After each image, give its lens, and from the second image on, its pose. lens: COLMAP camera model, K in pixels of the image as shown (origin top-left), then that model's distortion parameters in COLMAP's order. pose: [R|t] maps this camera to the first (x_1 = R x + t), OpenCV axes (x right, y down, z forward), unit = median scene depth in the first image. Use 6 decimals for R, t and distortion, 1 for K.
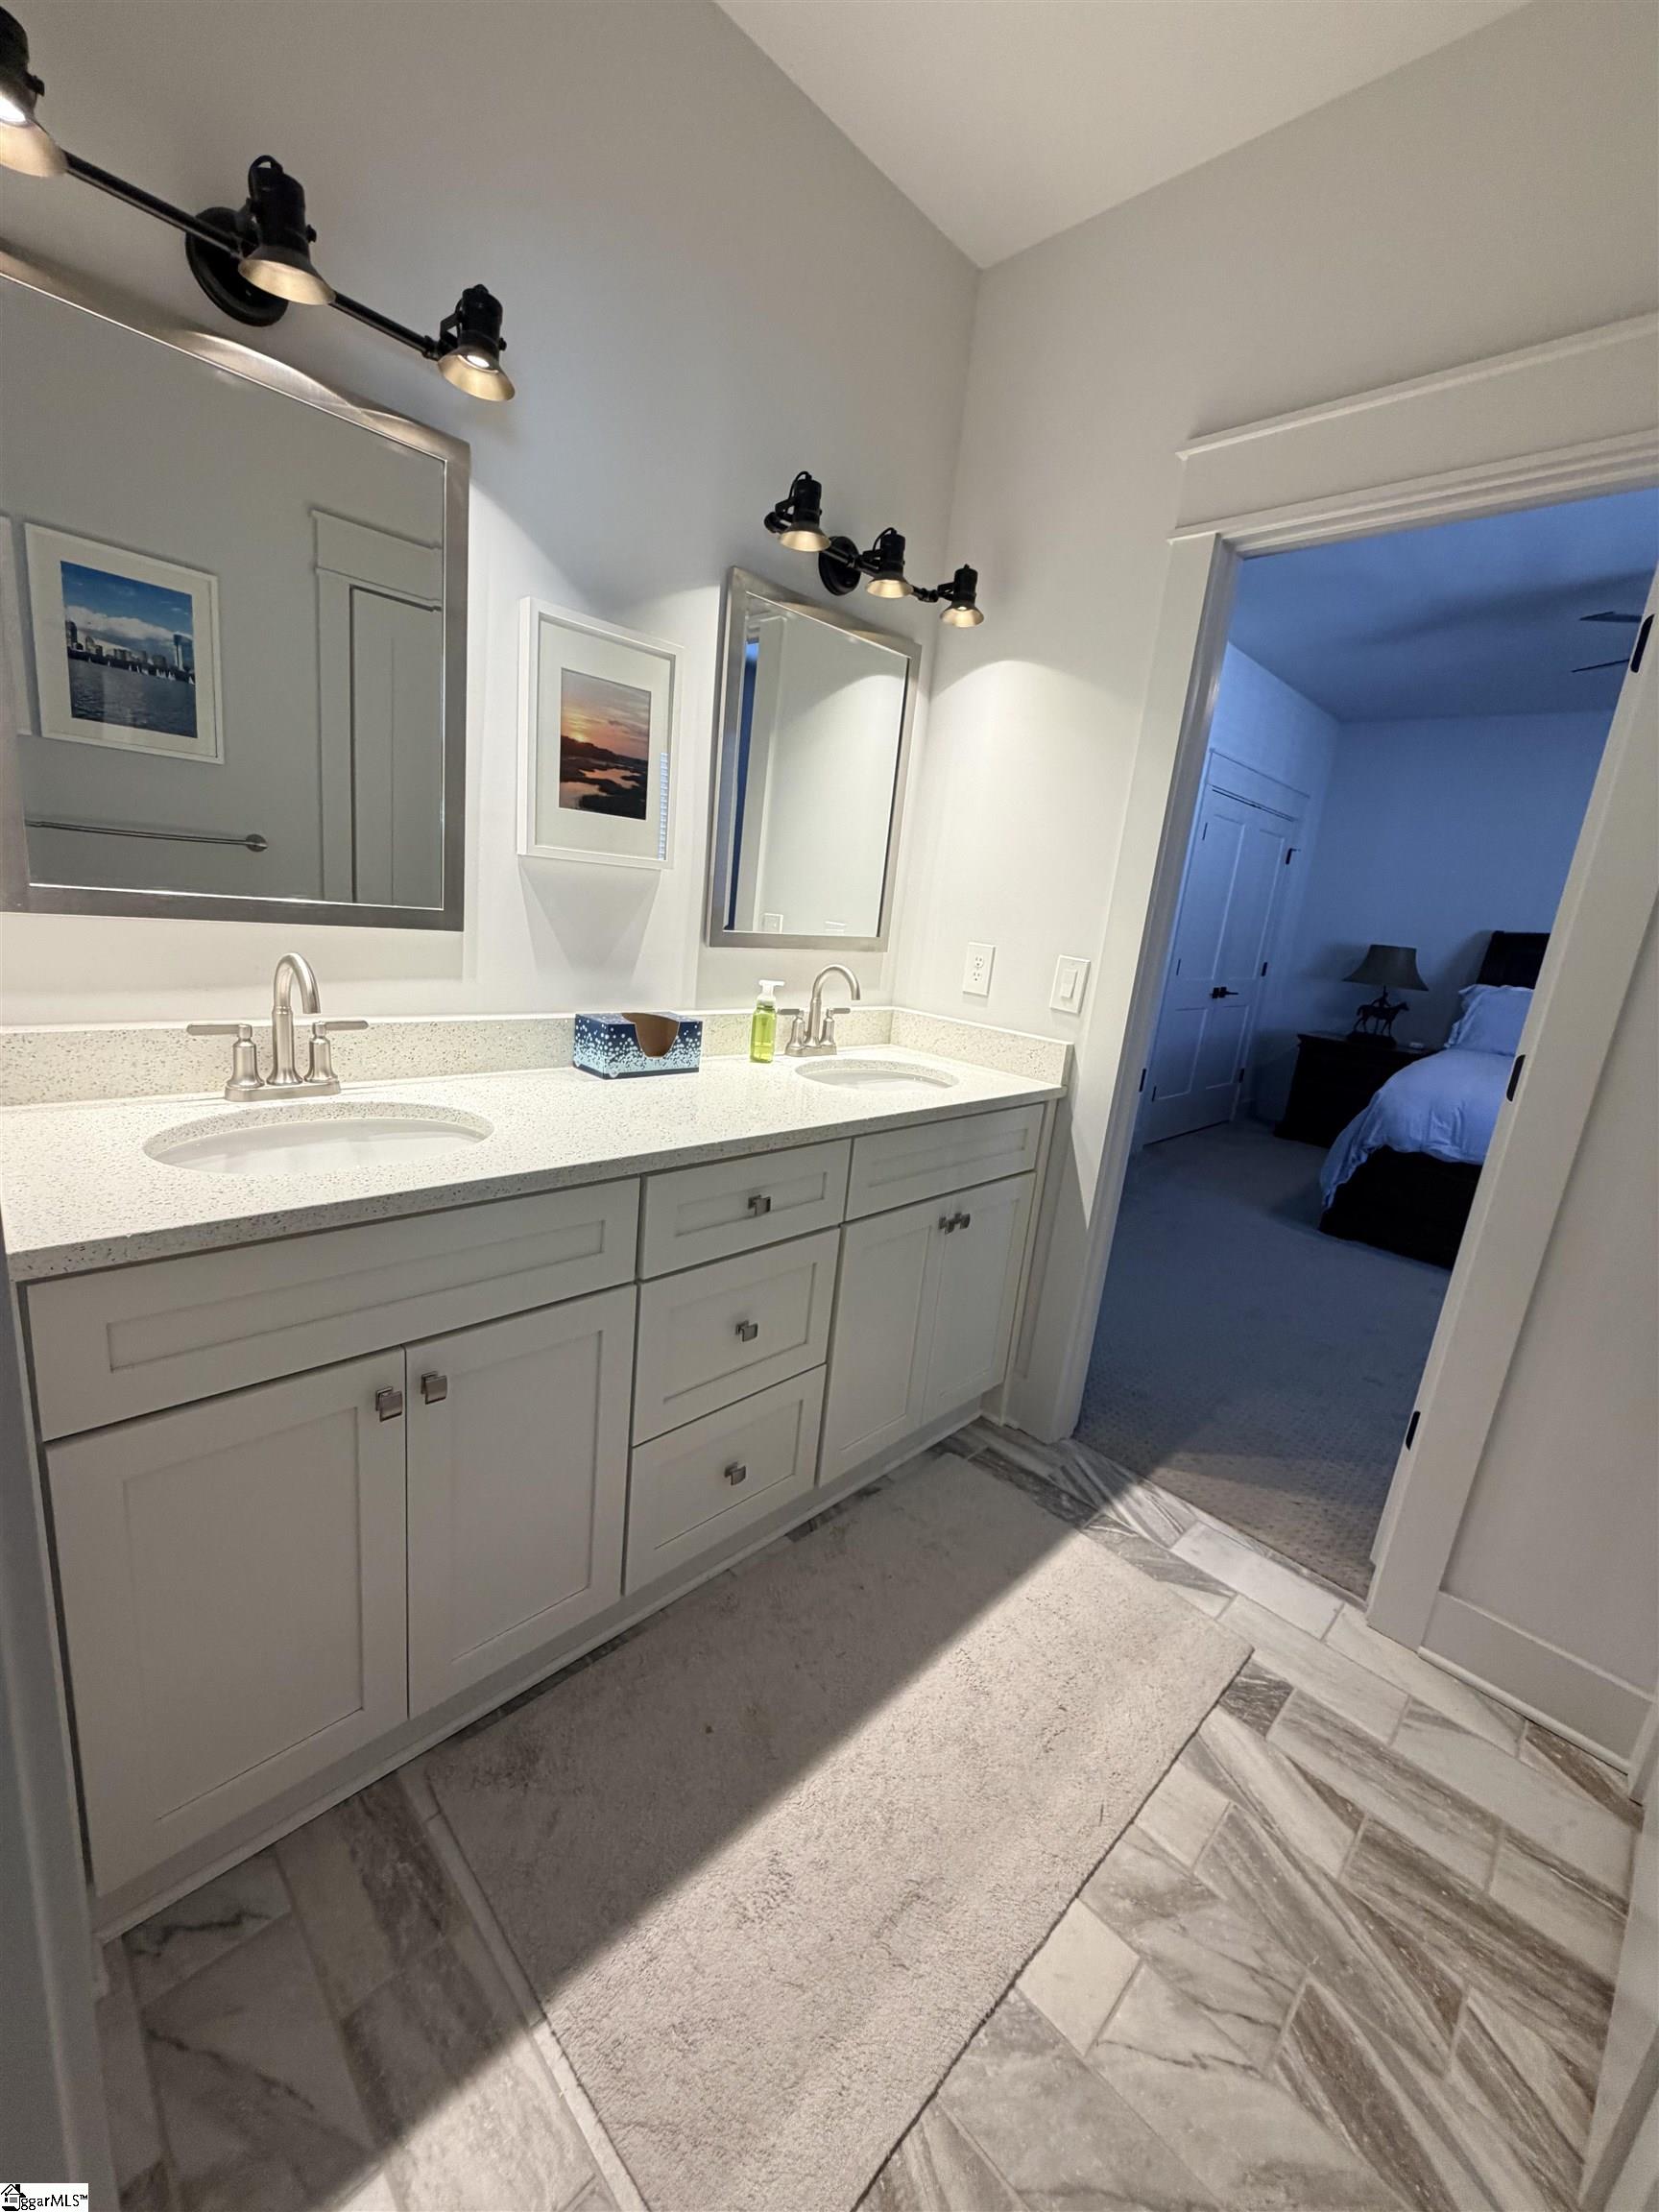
lens RADIAL K [[877.4, 0, 830.7], [0, 877.4, 1100.6], [0, 0, 1]] dist [0.000458, 0.000507]
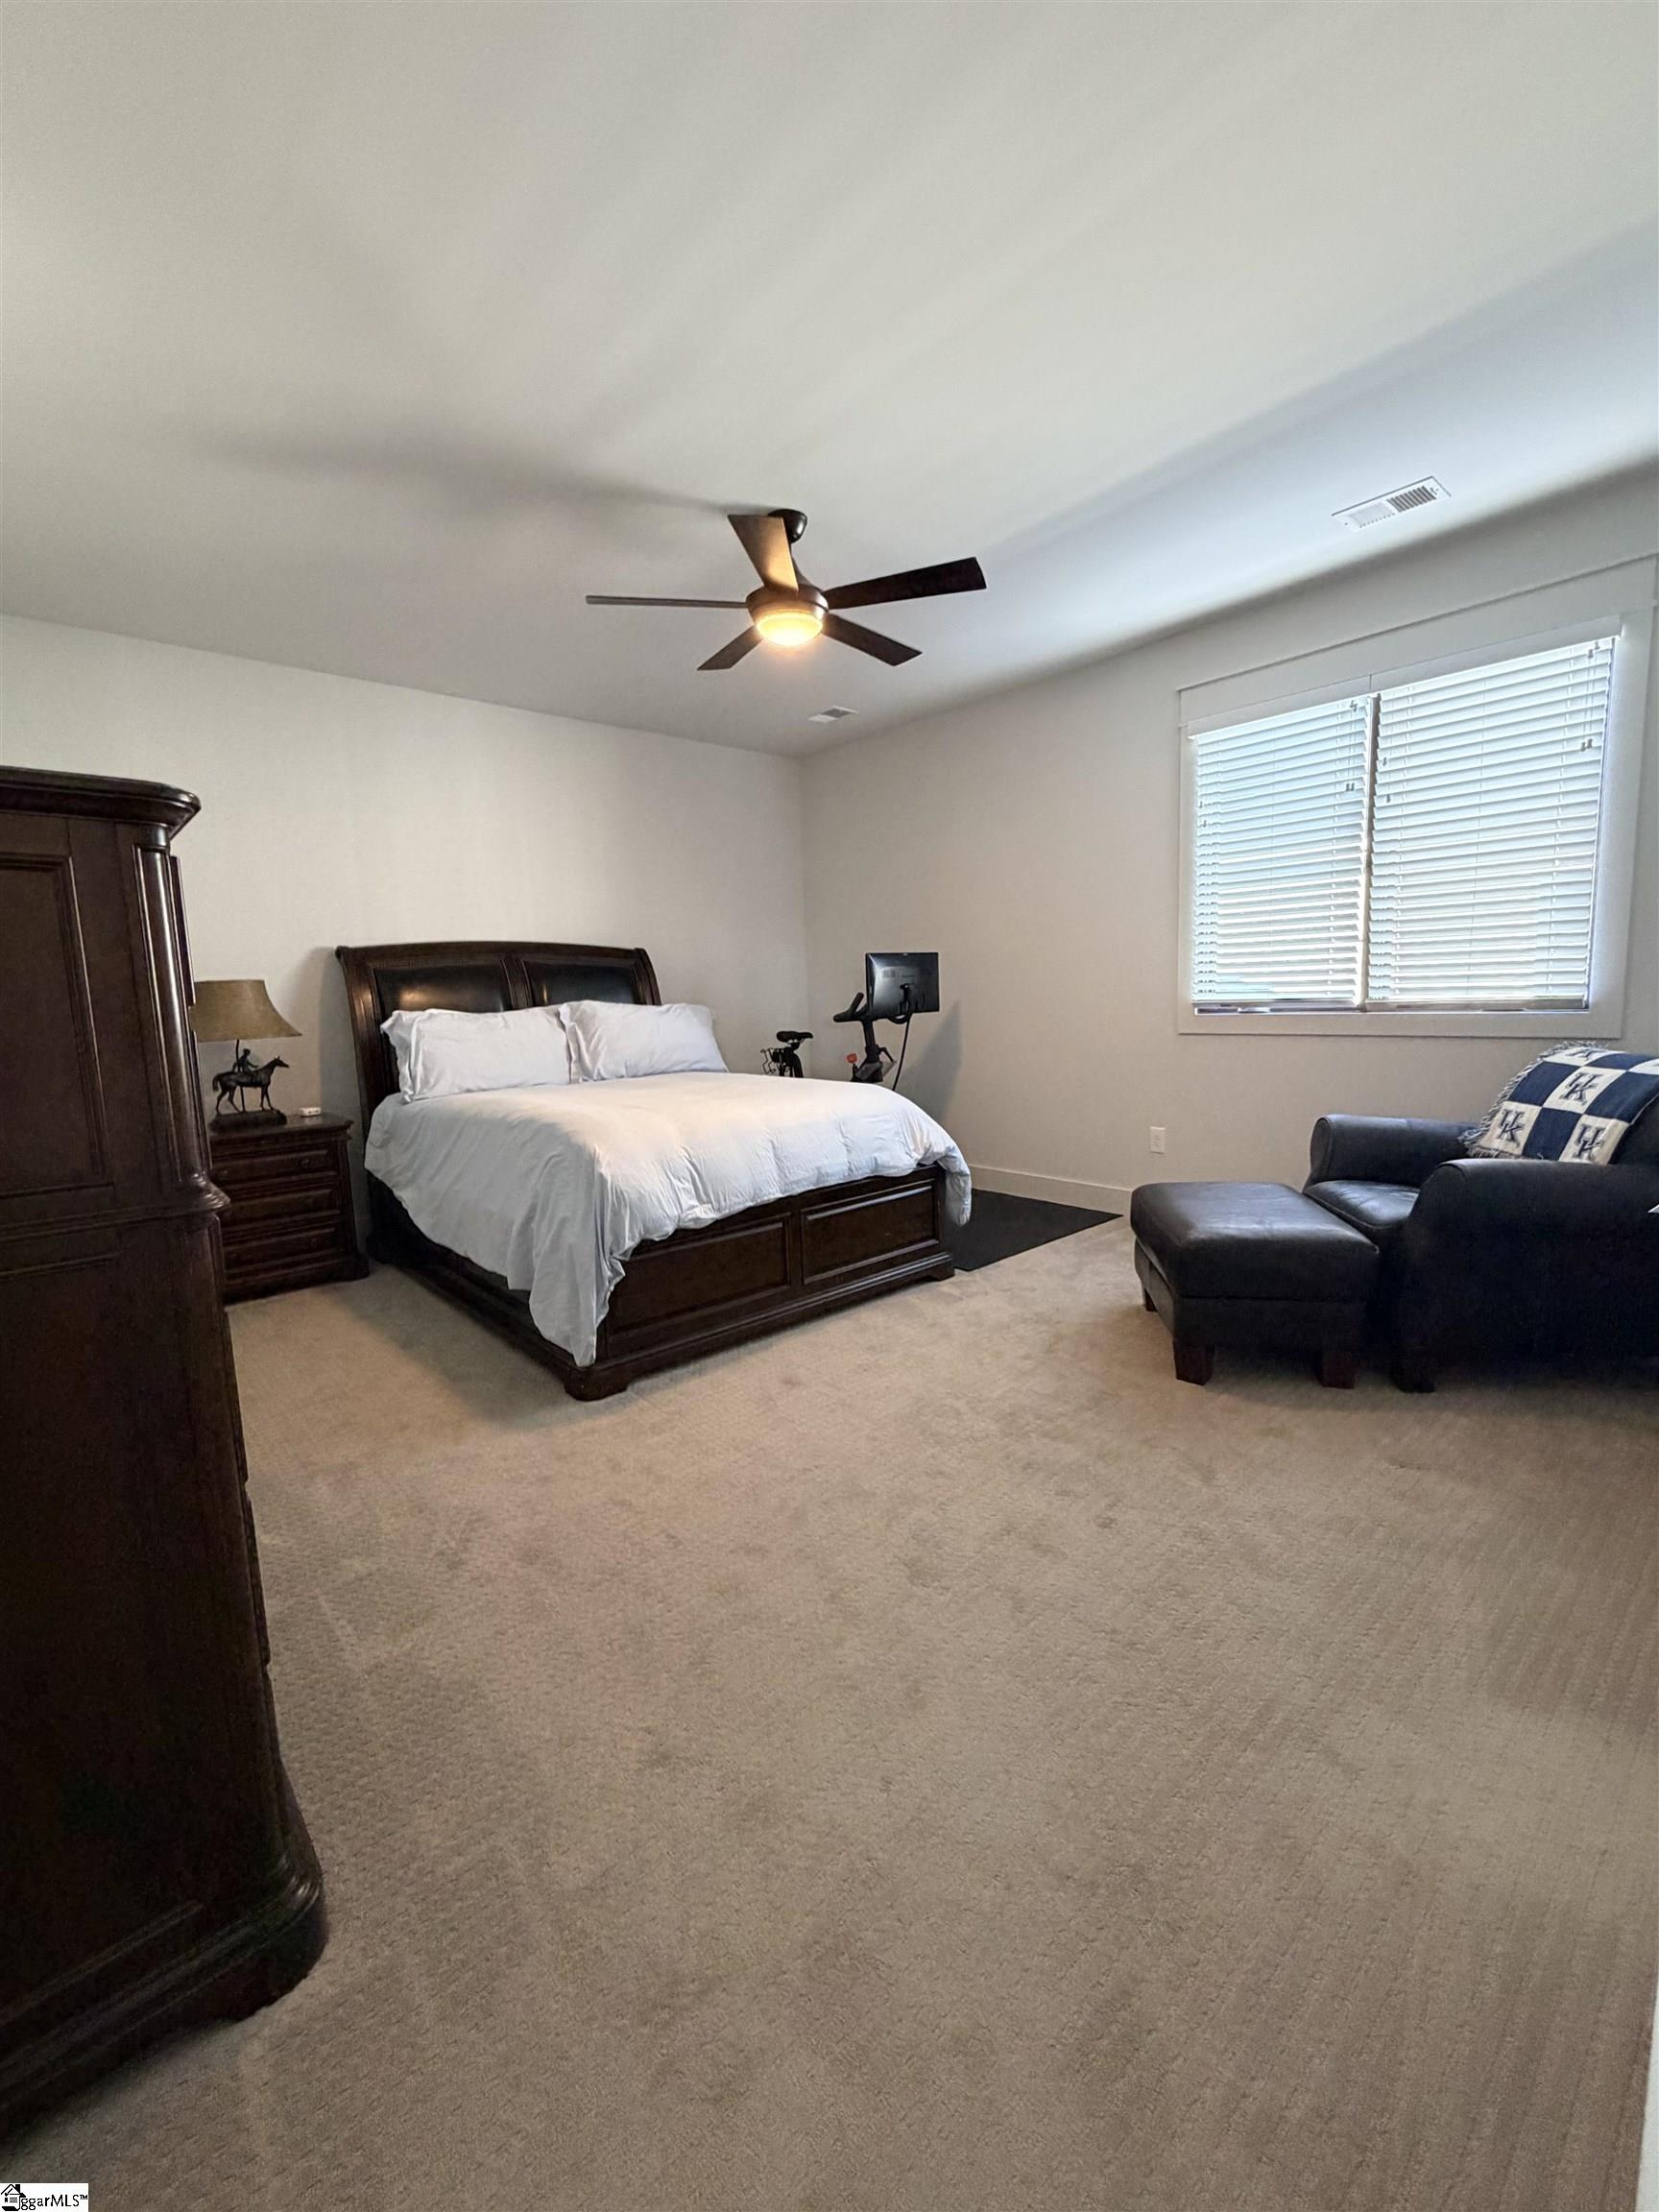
lens RADIAL K [[877.4, 0, 828.7], [0, 877.4, 1099.3], [0, 0, 1]] dist [0.000458, 0.000507]
pose [[0.049610, -0.229865, 0.971957, -0.013729], [0.266773, 0.940849, 0.208891, -0.109704], [-0.962482, 0.248929, 0.107997, 0.507305]]
